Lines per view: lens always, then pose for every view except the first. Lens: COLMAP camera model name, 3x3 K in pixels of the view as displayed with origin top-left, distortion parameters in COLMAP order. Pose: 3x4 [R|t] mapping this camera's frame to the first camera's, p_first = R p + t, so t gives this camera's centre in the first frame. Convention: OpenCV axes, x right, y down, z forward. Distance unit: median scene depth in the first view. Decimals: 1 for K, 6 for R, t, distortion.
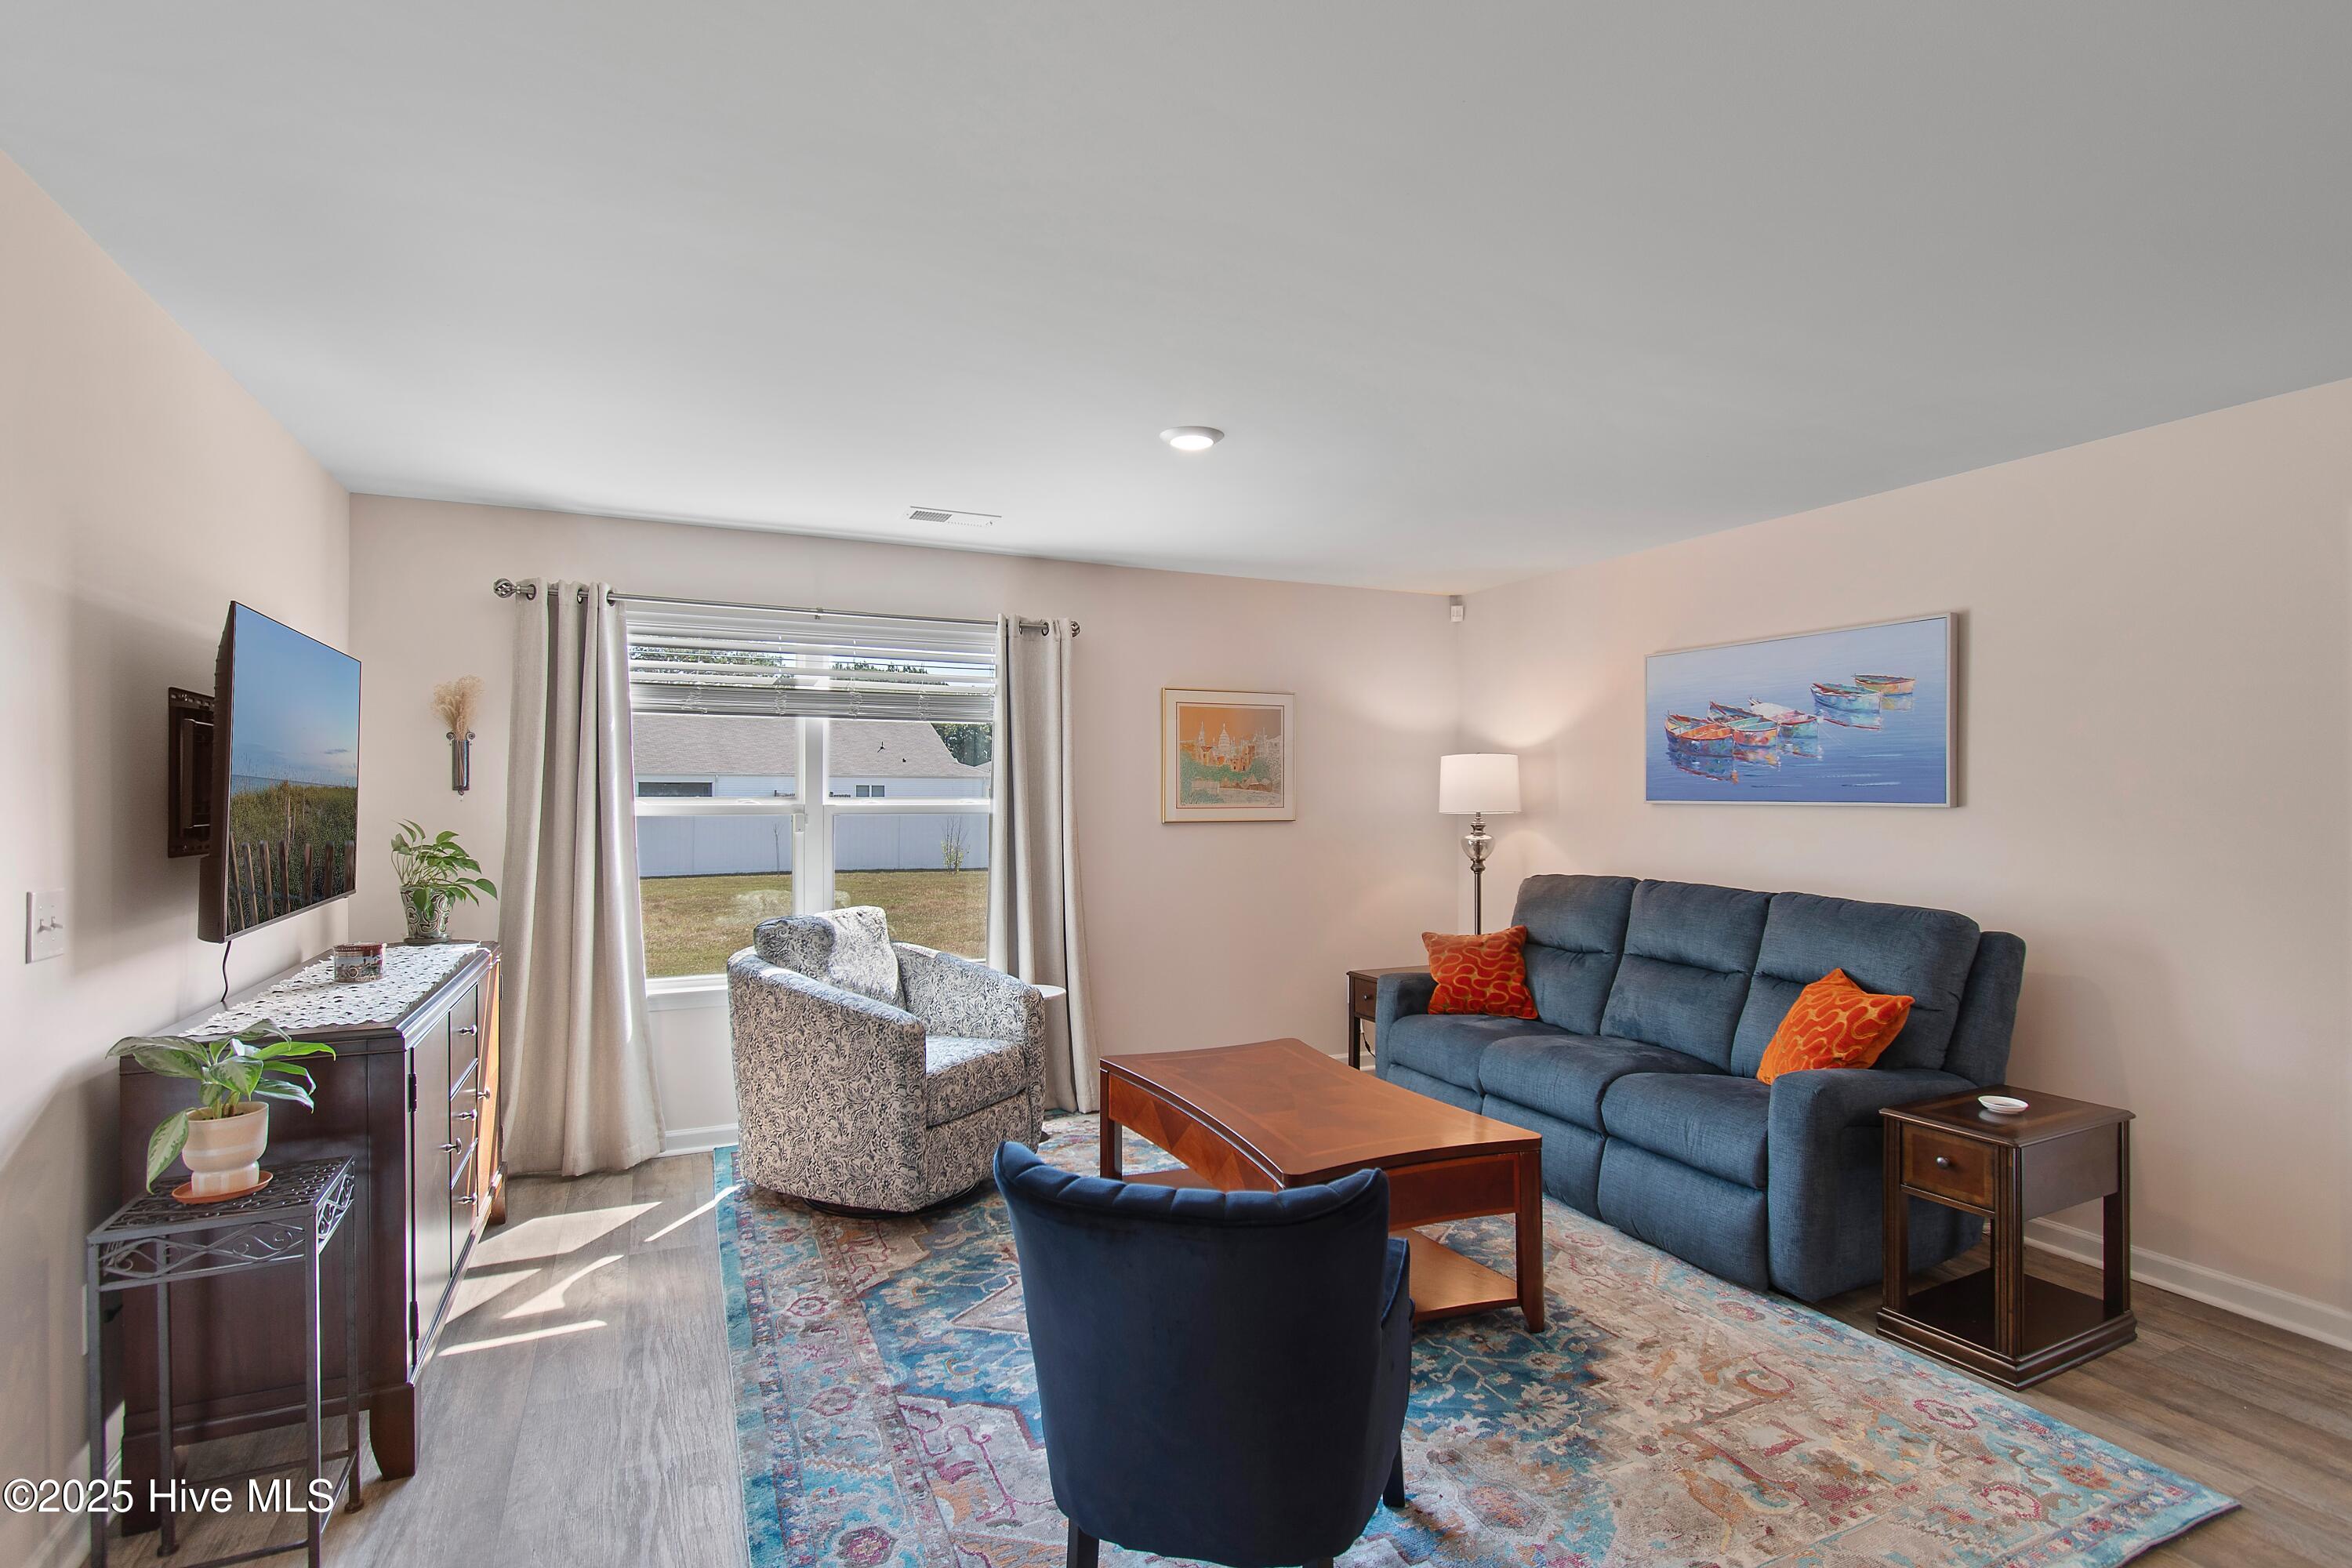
lens RADIAL K [[1119.7, 0, 1168.5], [0, 1119.7, 795.3], [0, 0, 1]] dist [0.001514, -0.001175]
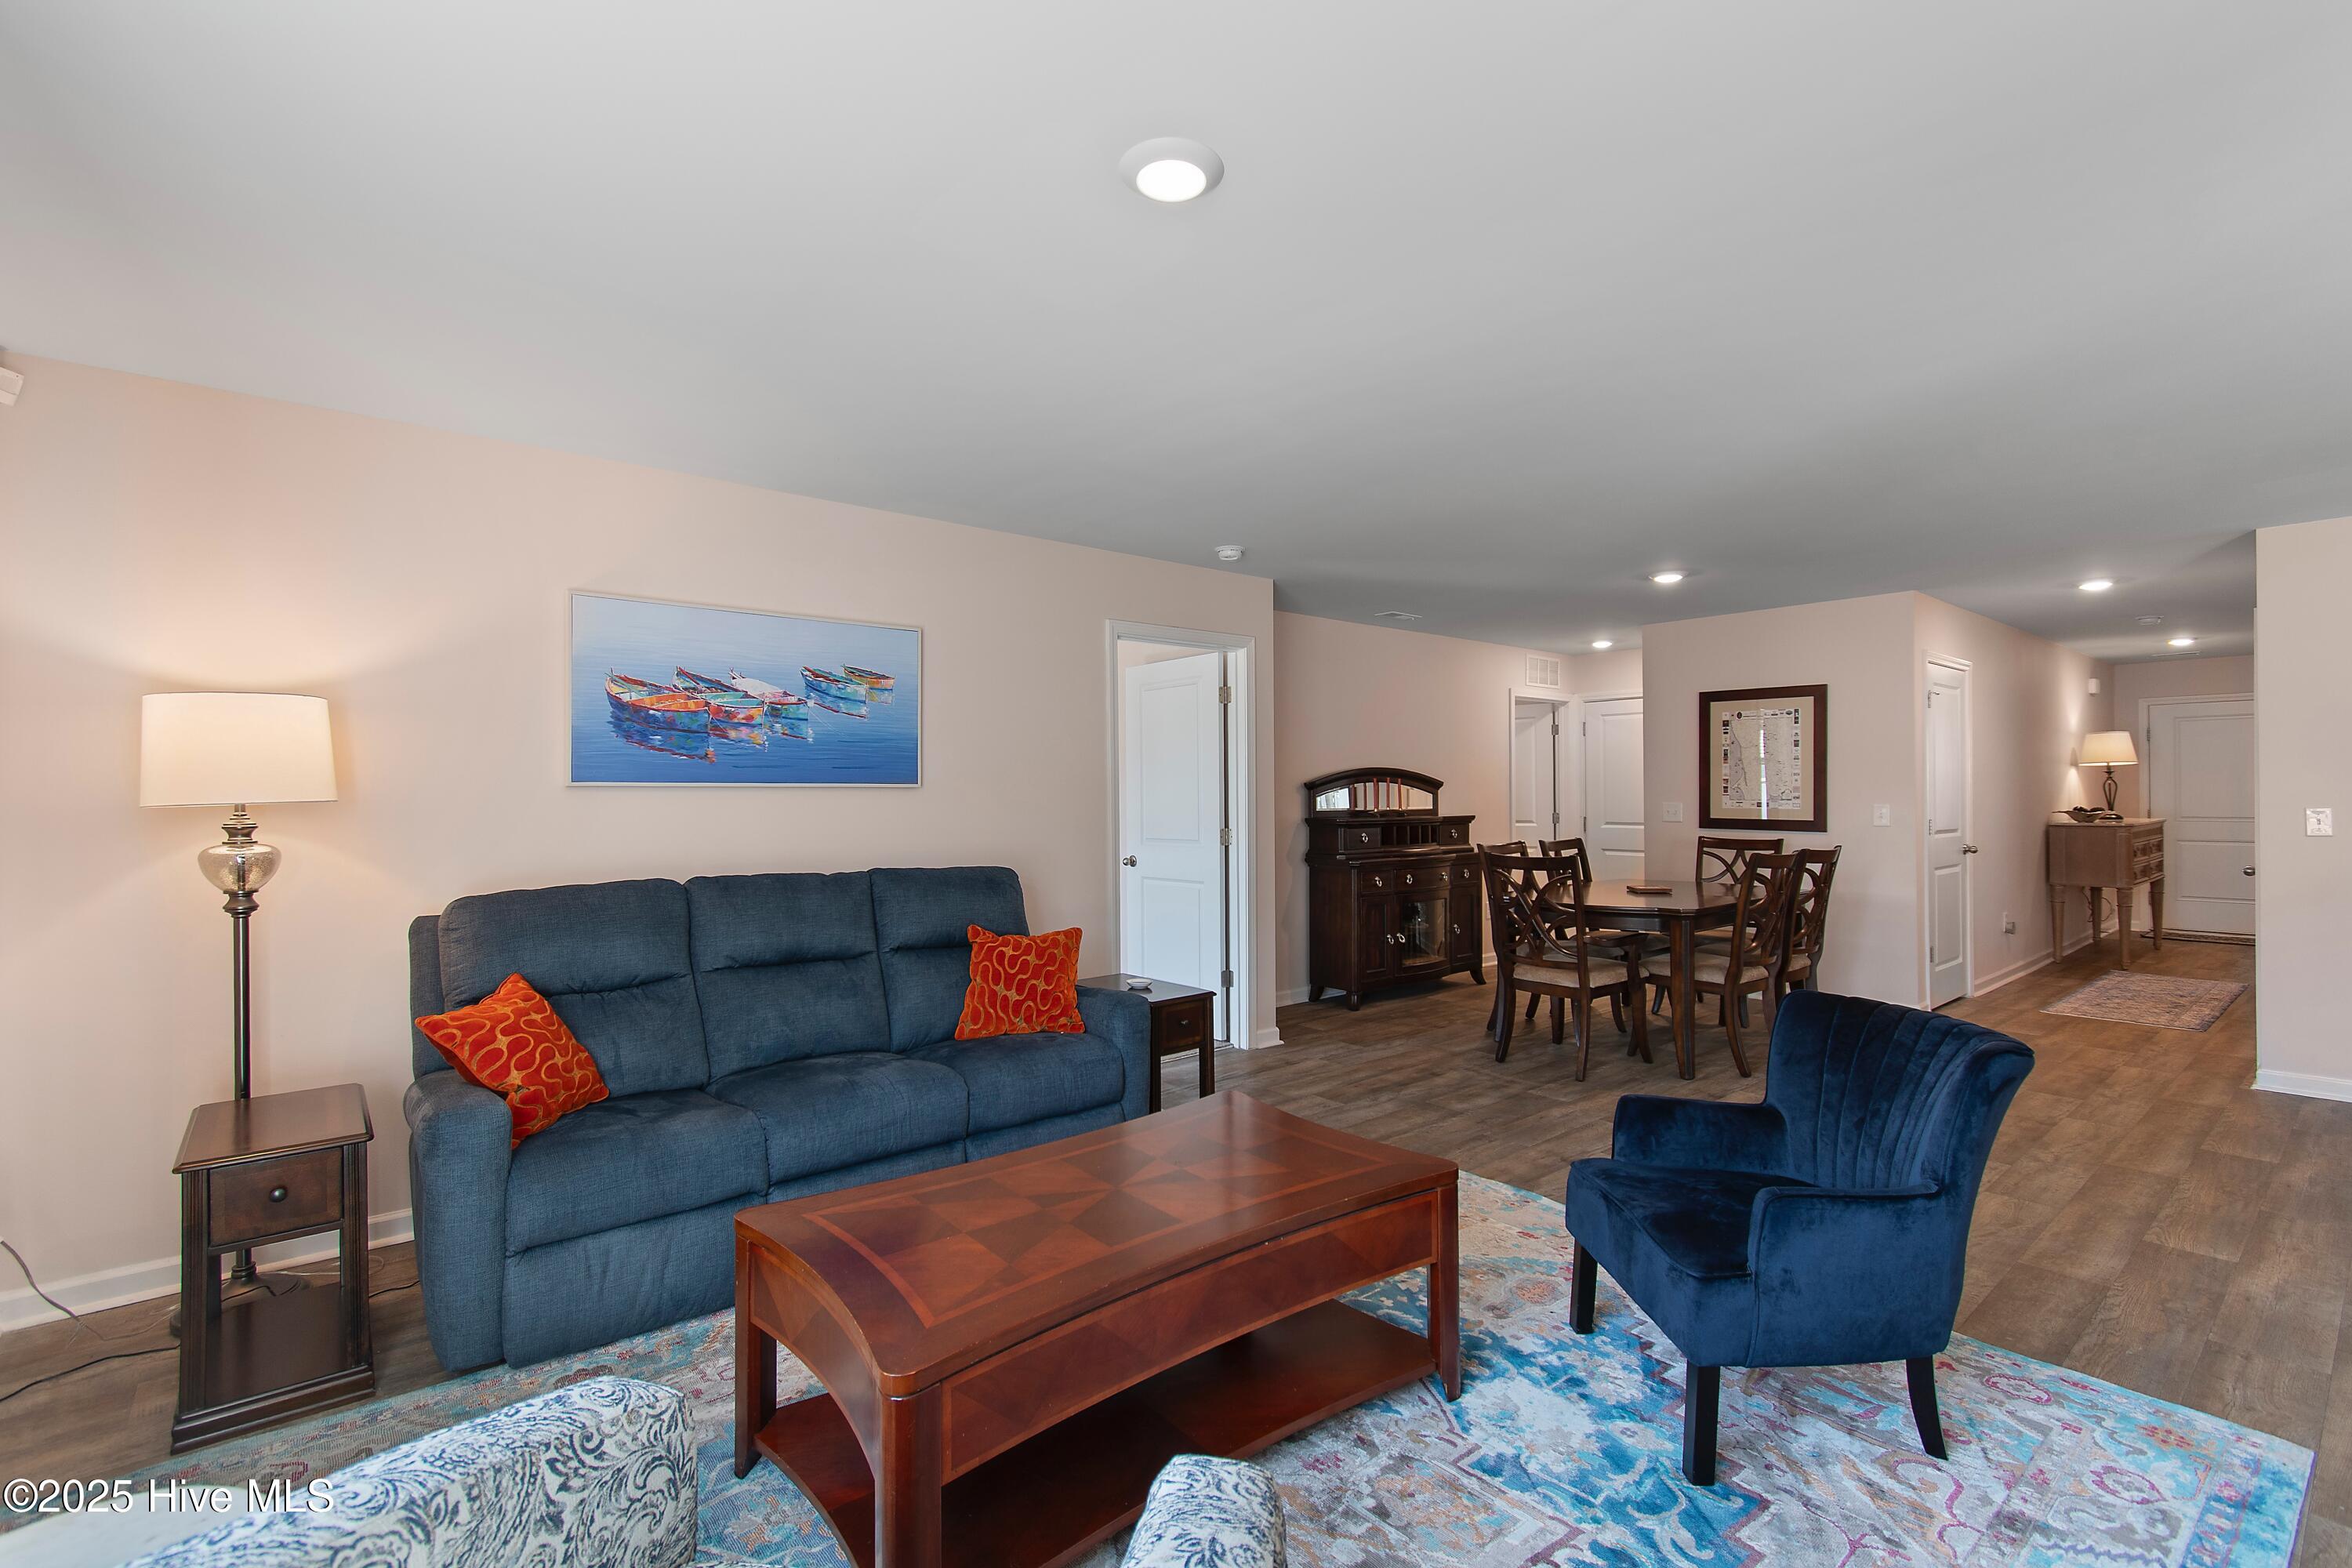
lens RADIAL K [[1044.0, 0, 1170.7], [0, 1044.0, 796.8], [0, 0, 1]] dist [-0.000455, 0.000186]
pose [[-0.259168, -0.002296, 0.965830, -0.421745], [0.005071, 0.999980, 0.003738, 0.016194], [-0.965819, 0.005867, -0.259151, 0.915606]]
